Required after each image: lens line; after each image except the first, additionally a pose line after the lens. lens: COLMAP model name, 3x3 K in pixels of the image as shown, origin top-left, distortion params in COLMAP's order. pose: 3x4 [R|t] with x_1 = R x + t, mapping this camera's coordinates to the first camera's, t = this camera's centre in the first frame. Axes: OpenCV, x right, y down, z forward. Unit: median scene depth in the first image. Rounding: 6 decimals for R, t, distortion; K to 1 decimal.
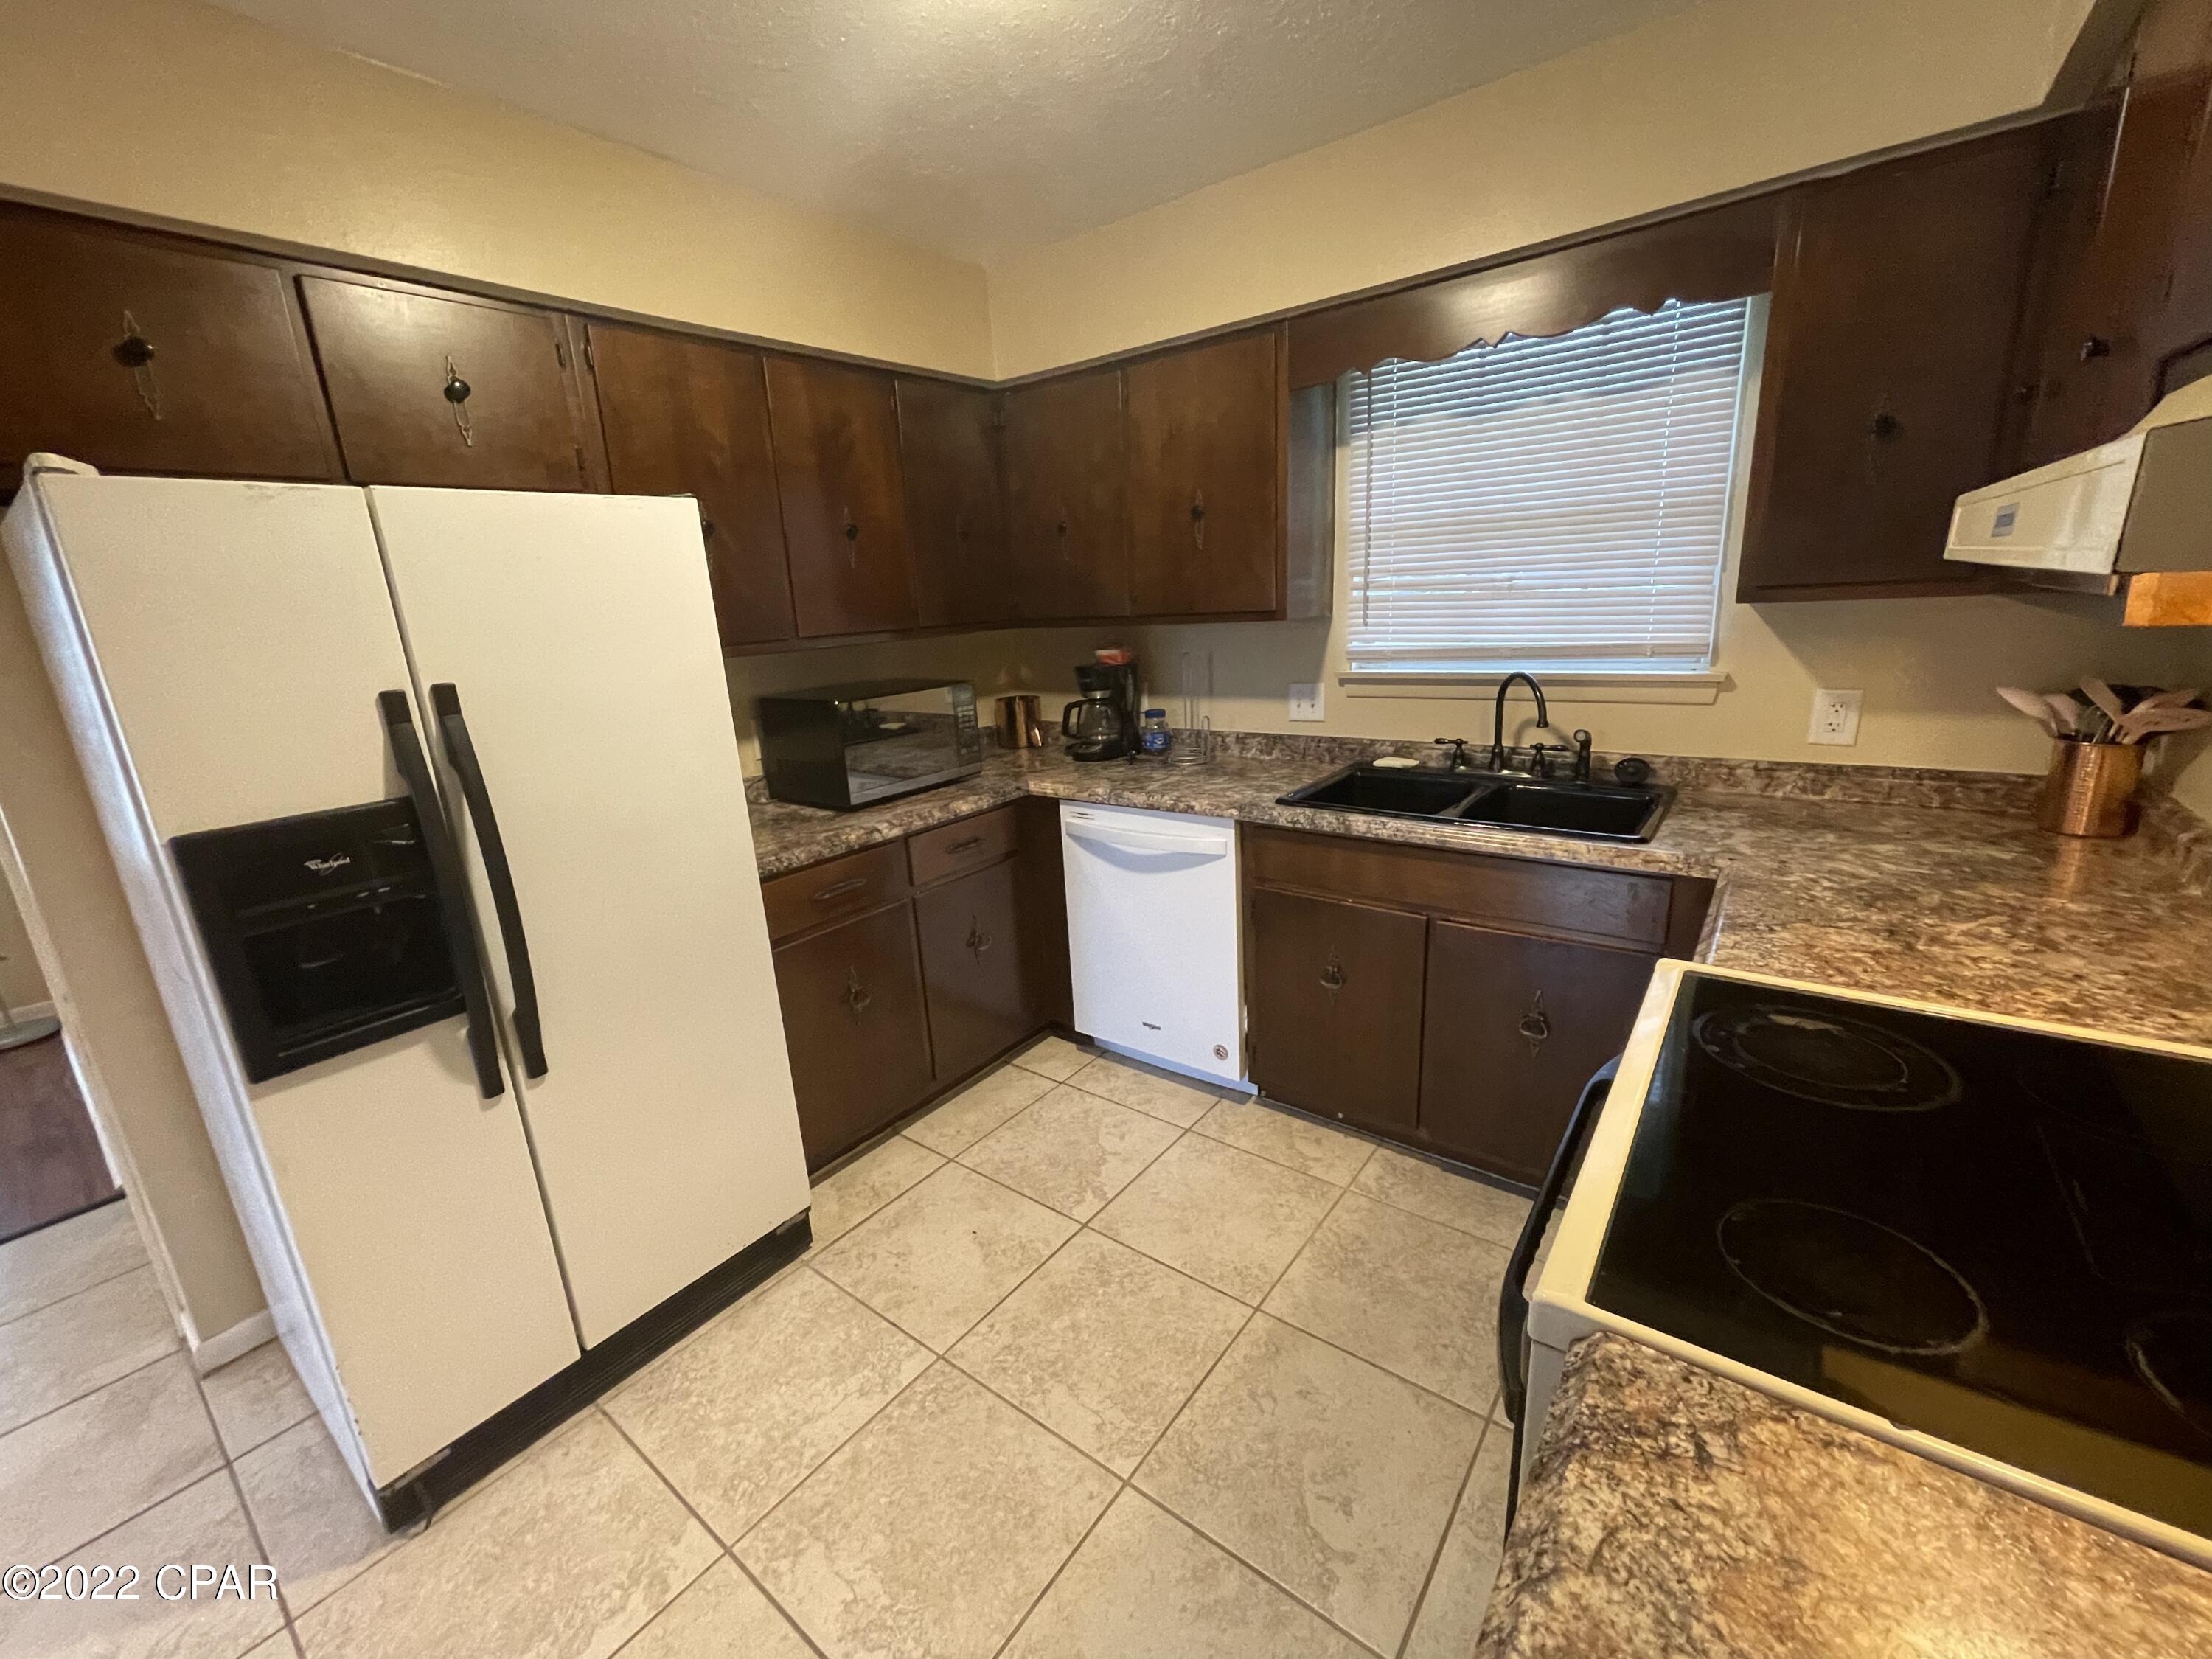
lens RADIAL K [[891.9, 0, 1106.7], [0, 891.9, 828.1], [0, 0, 1]] dist [-0.006215, 0.003312]
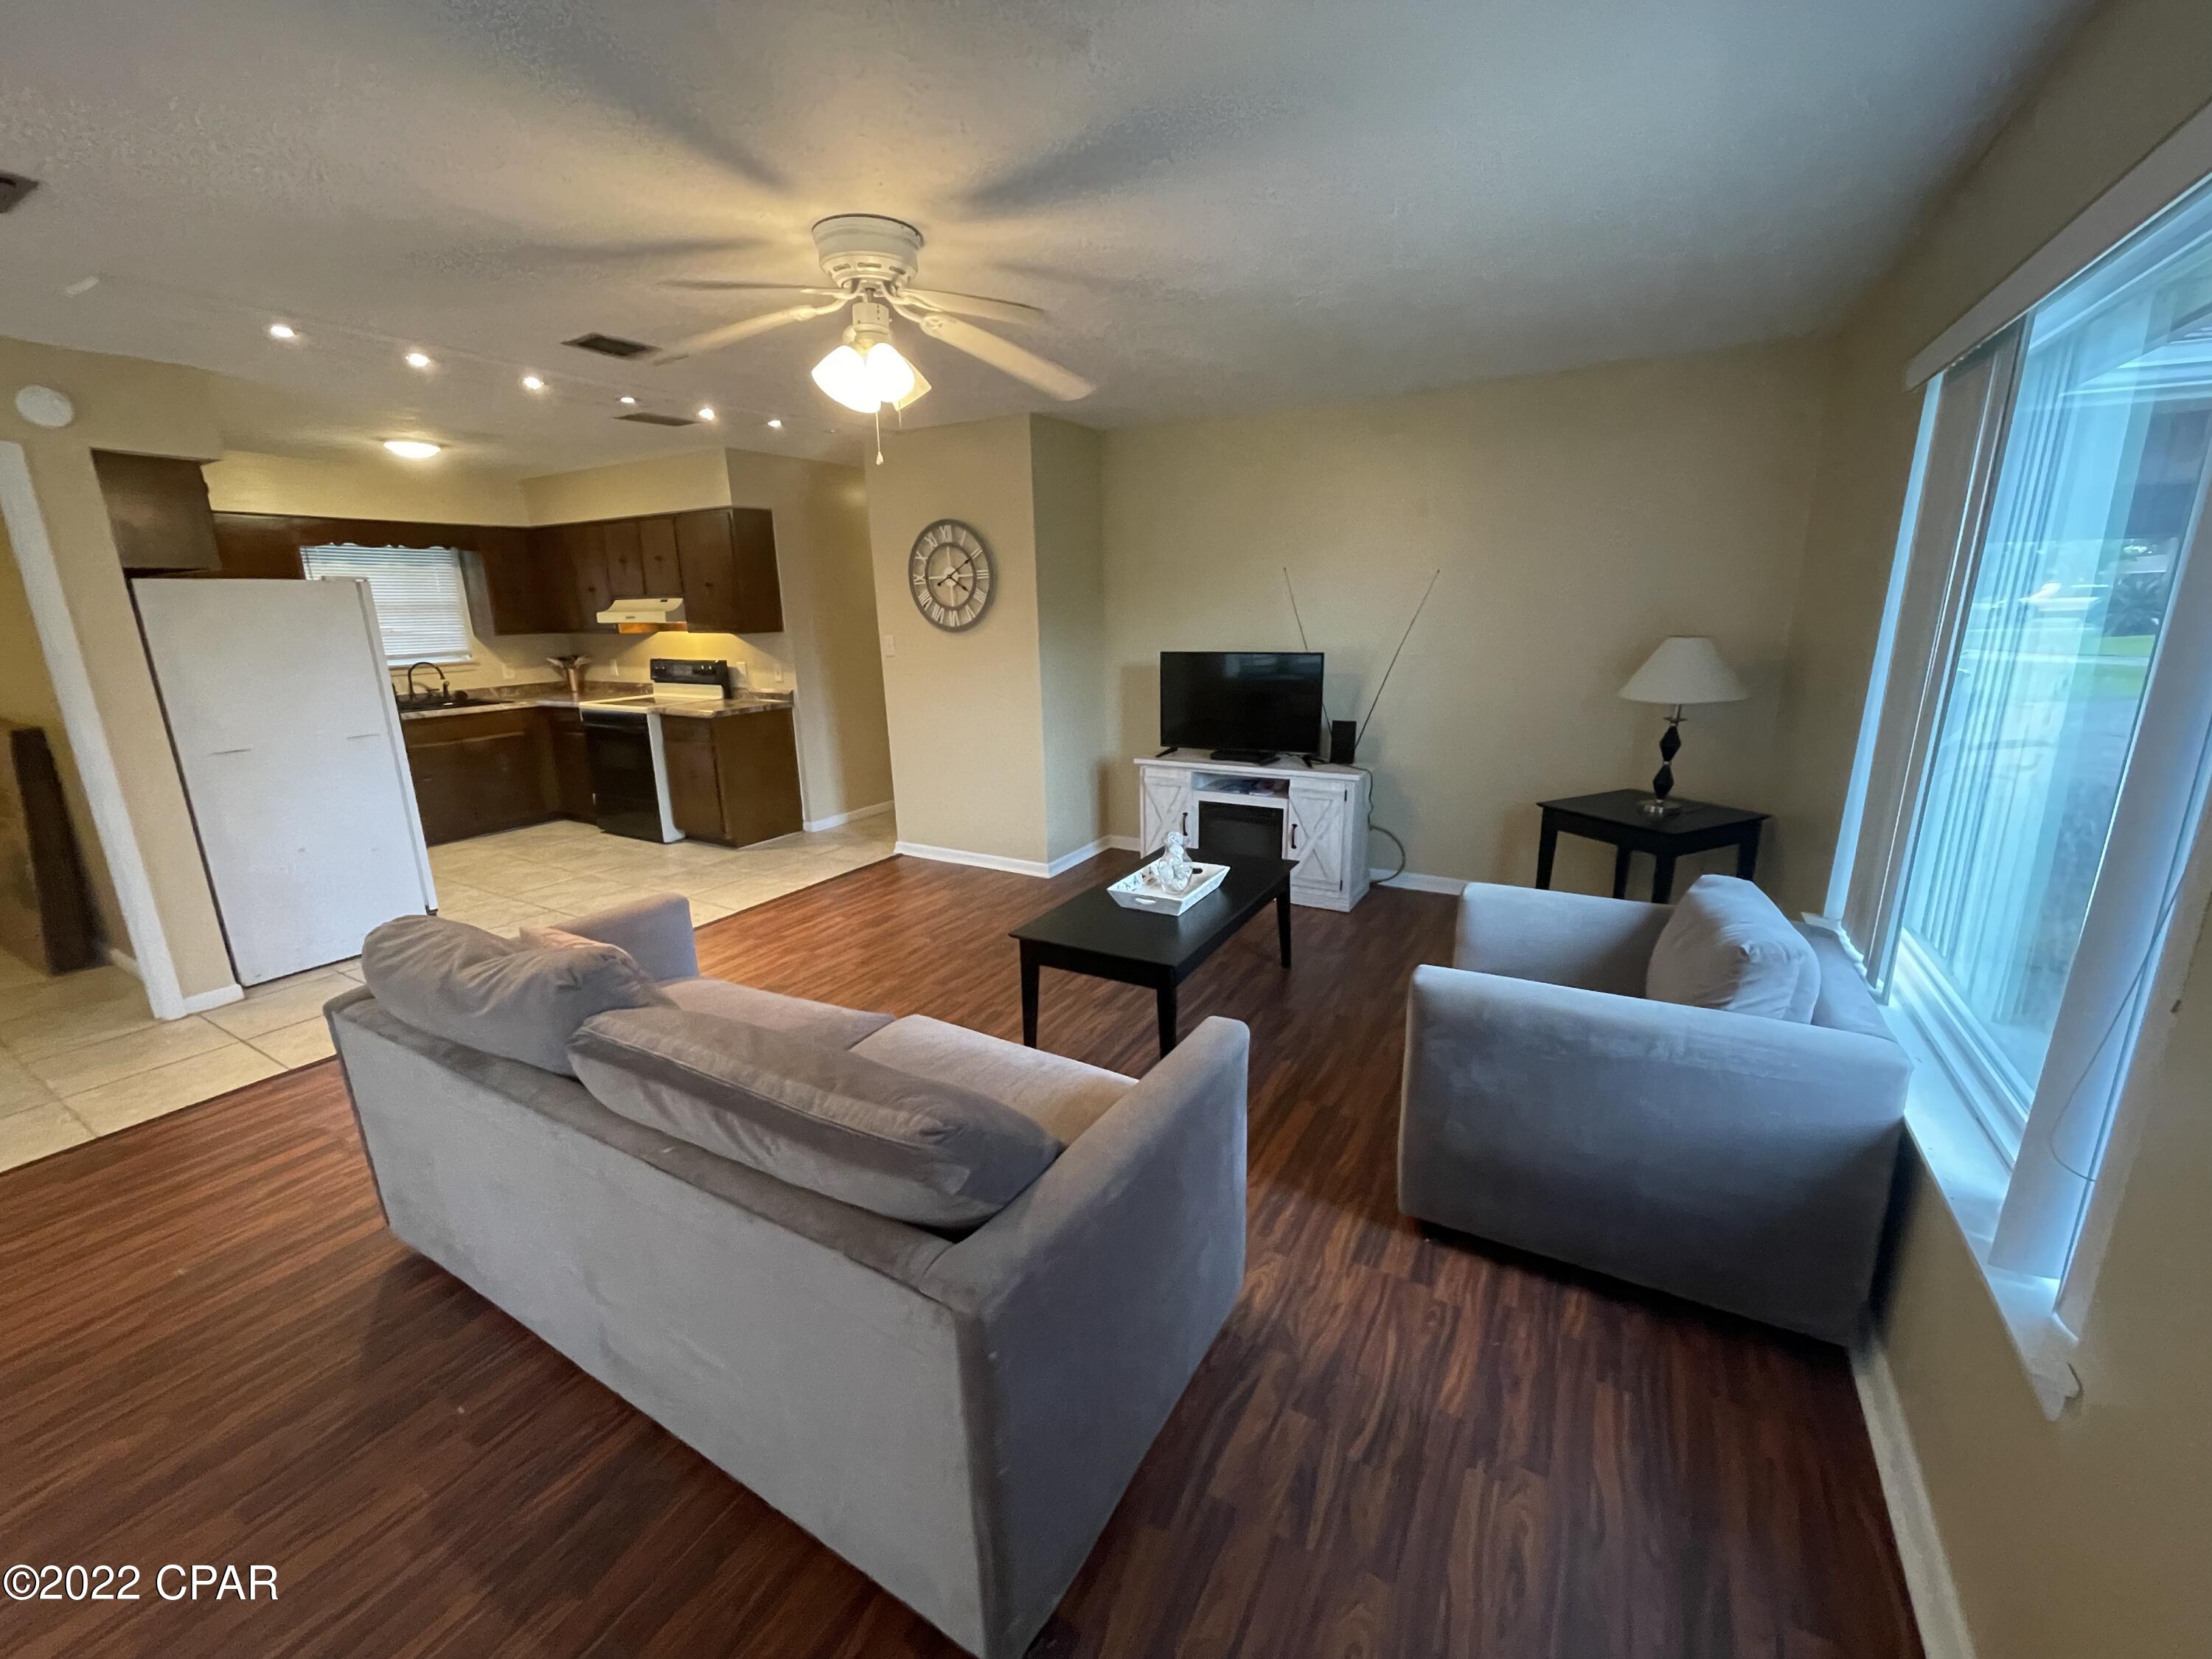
lens RADIAL K [[891.9, 0, 1090.3], [0, 891.9, 845.8], [0, 0, 1]] dist [-0.006215, 0.003312]
pose [[-0.126393, -0.197934, 0.972032, -2.520151], [0.279137, 0.933199, 0.226322, 0.302094], [-0.951897, 0.299936, -0.062699, -0.606456]]
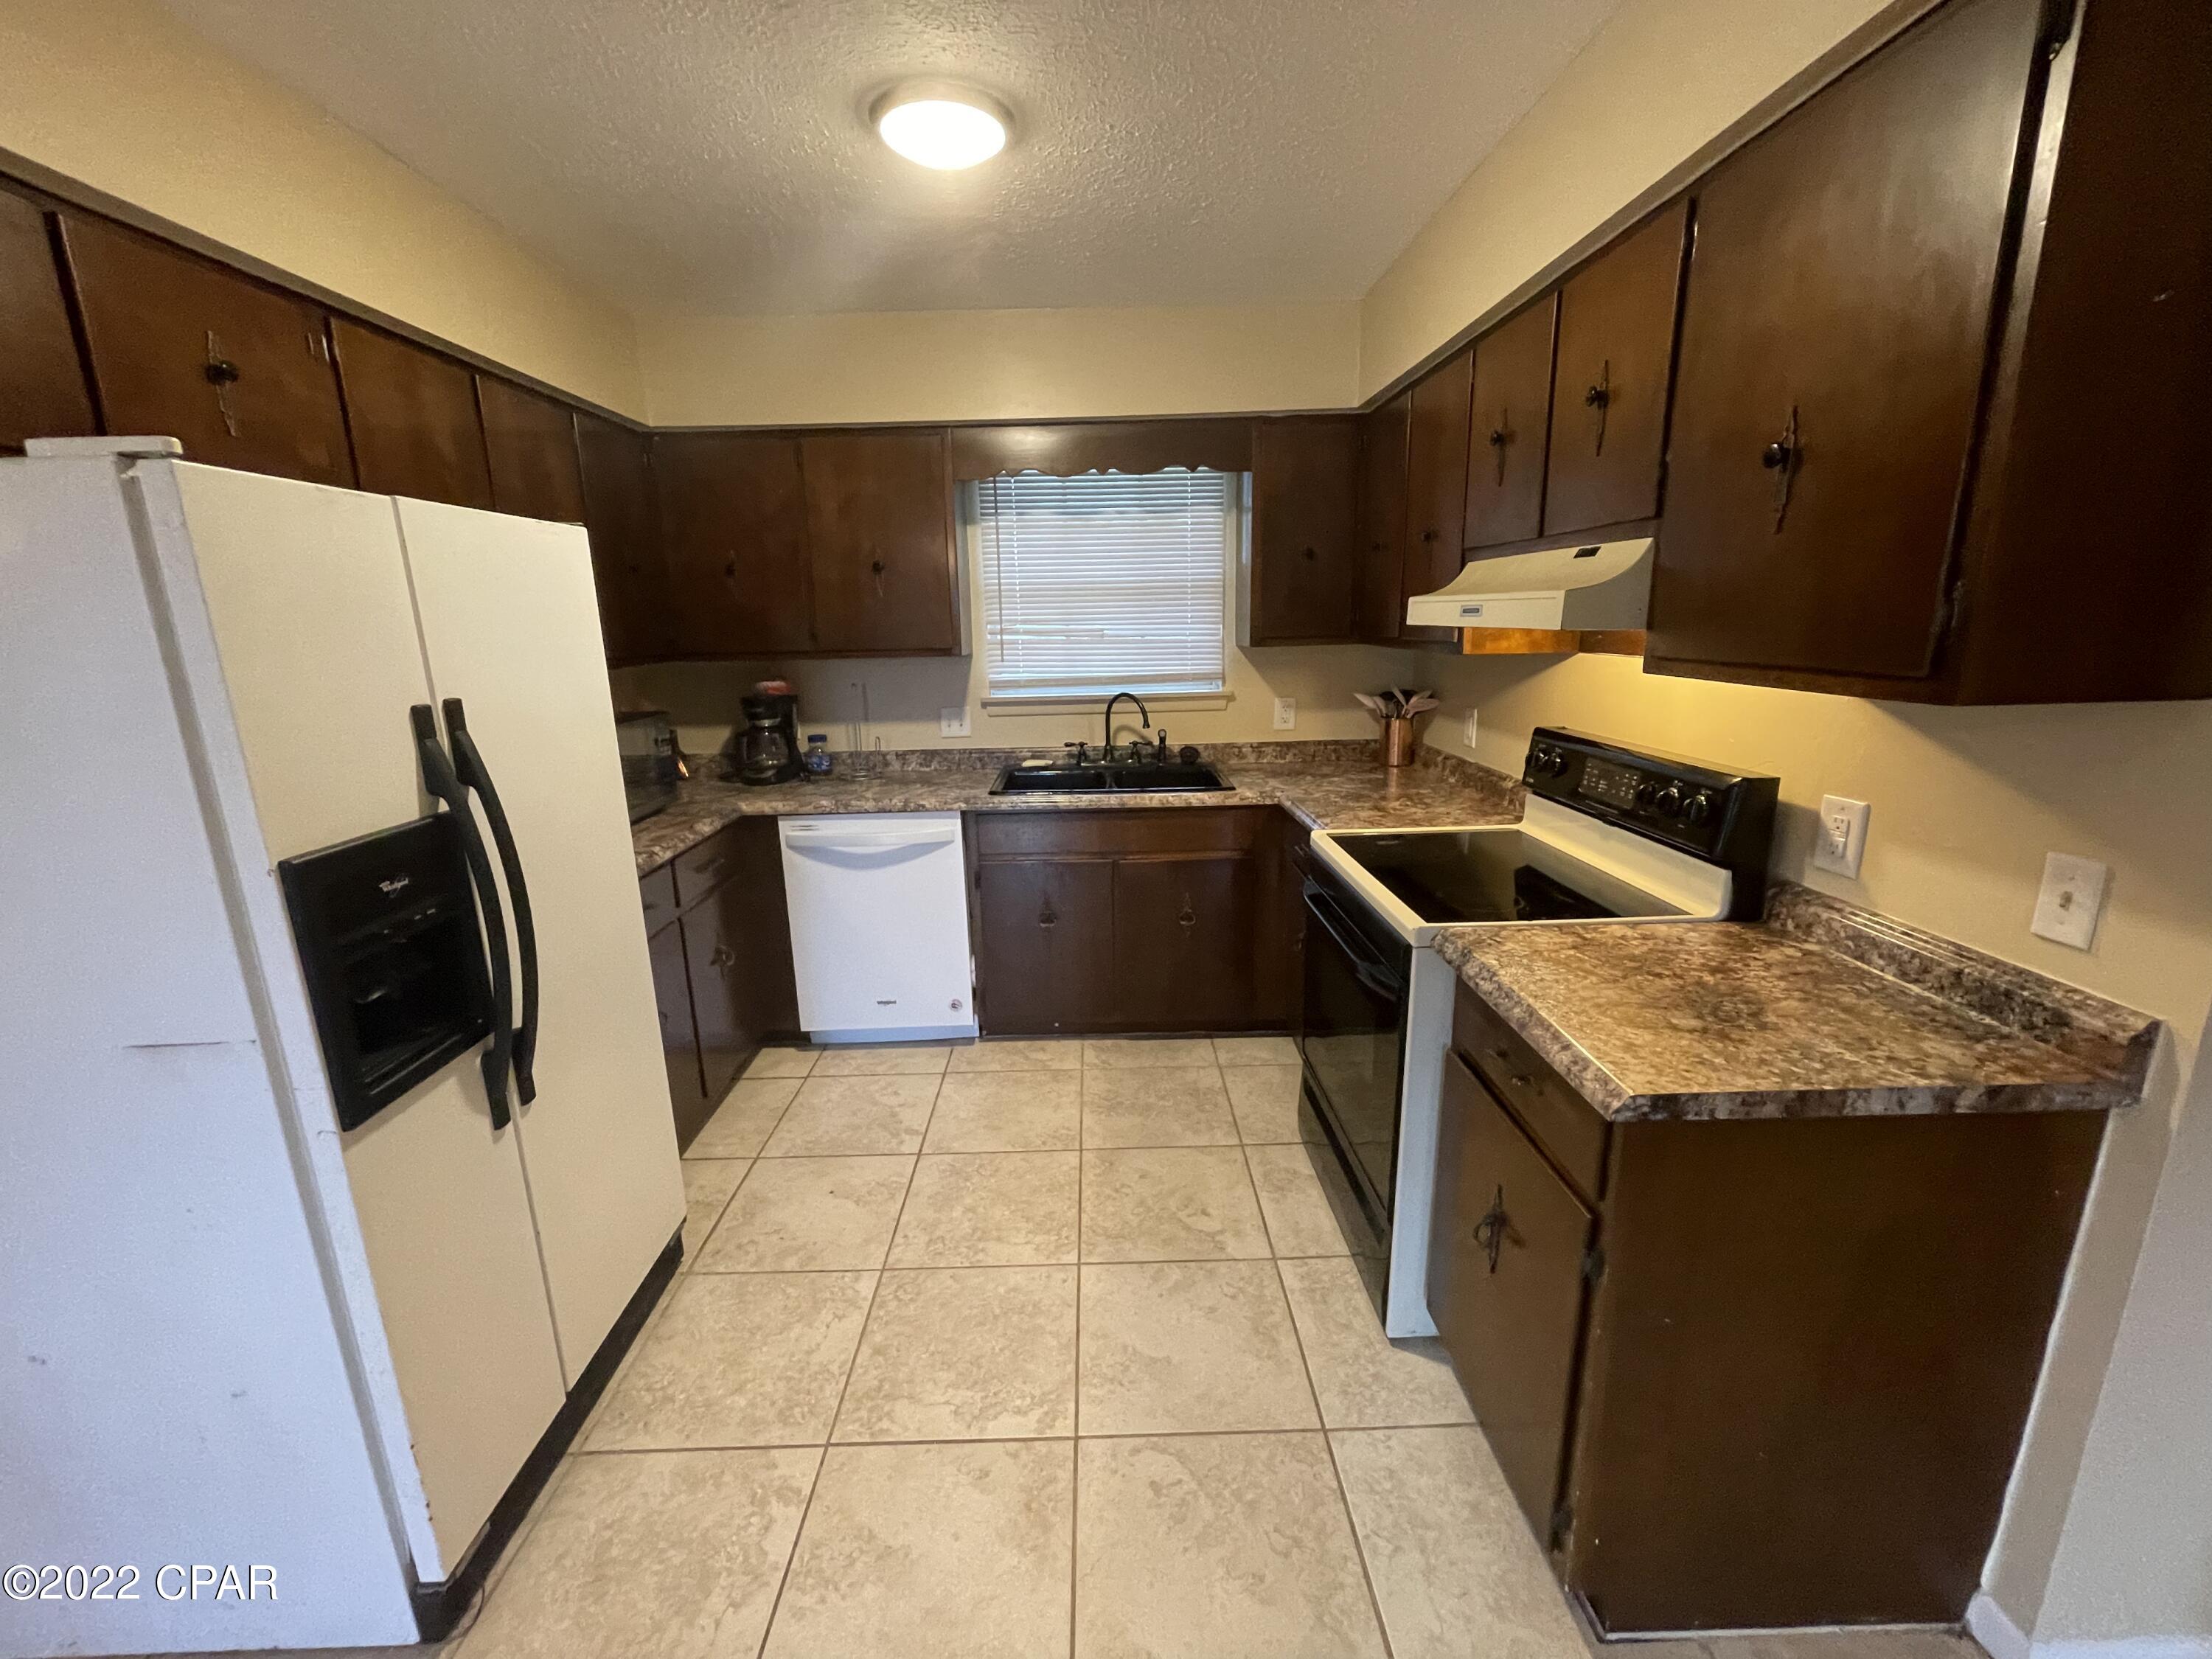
lens RADIAL K [[891.9, 0, 1097.0], [0, 891.9, 831.3], [0, 0, 1]] dist [-0.006215, 0.003312]
pose [[0.784567, -0.105626, 0.610981, -0.481611], [0.135793, 0.990732, -0.003095, 0.049341], [-0.604992, 0.085395, 0.791639, -0.115363]]
